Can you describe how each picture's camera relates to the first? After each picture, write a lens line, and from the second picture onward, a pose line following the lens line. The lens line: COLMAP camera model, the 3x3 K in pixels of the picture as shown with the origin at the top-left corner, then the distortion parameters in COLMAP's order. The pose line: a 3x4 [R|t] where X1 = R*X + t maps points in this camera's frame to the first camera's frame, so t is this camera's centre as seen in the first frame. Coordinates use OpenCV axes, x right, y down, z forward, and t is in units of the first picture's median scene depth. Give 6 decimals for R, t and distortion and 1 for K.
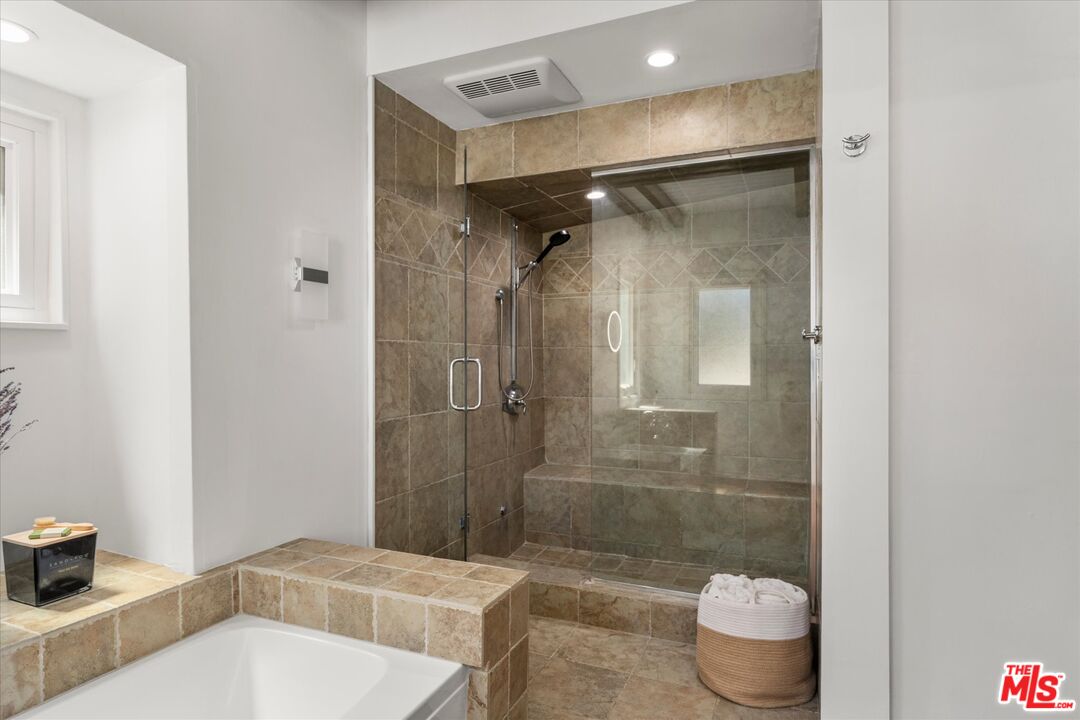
lens RADIAL K [[604.2, 0, 540.0], [0, 604.2, 360.0], [0, 0, 1]] dist [-0.000331, -0.000228]
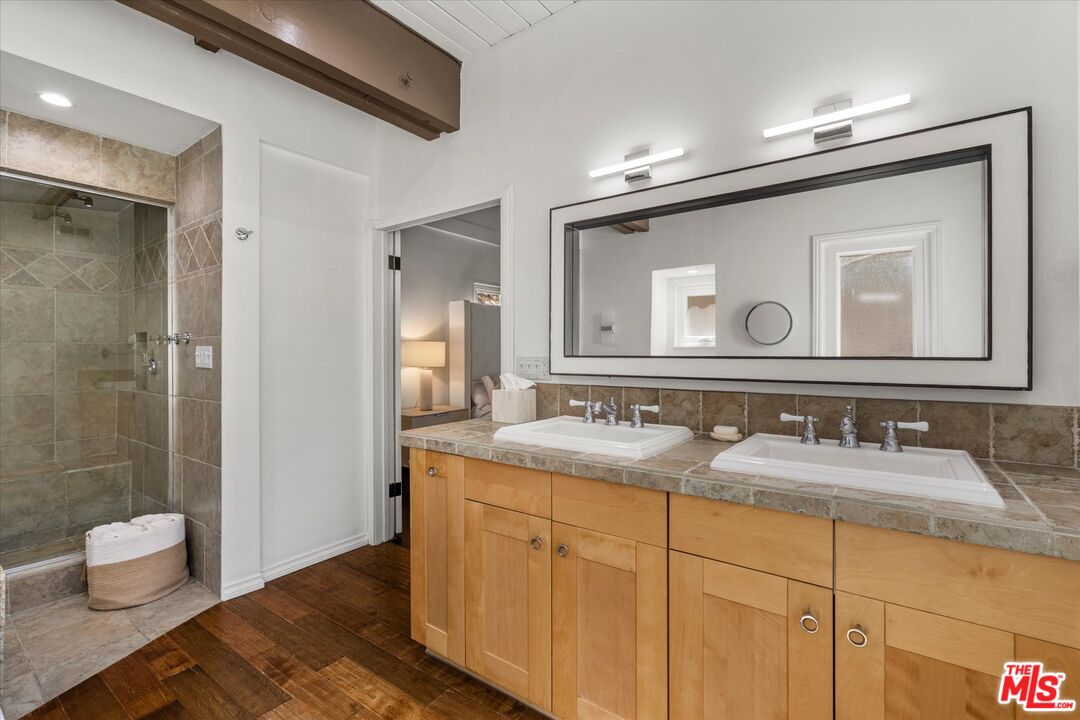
lens RADIAL K [[487.9, 0, 540.0], [0, 487.9, 360.0], [0, 0, 1]] dist [0.000064, -0.000001]
pose [[0.229197, -0.012822, 0.973296, -0.472322], [0.002296, 0.999918, 0.012632, -0.001793], [-0.973377, -0.000661, 0.229208, -0.122509]]
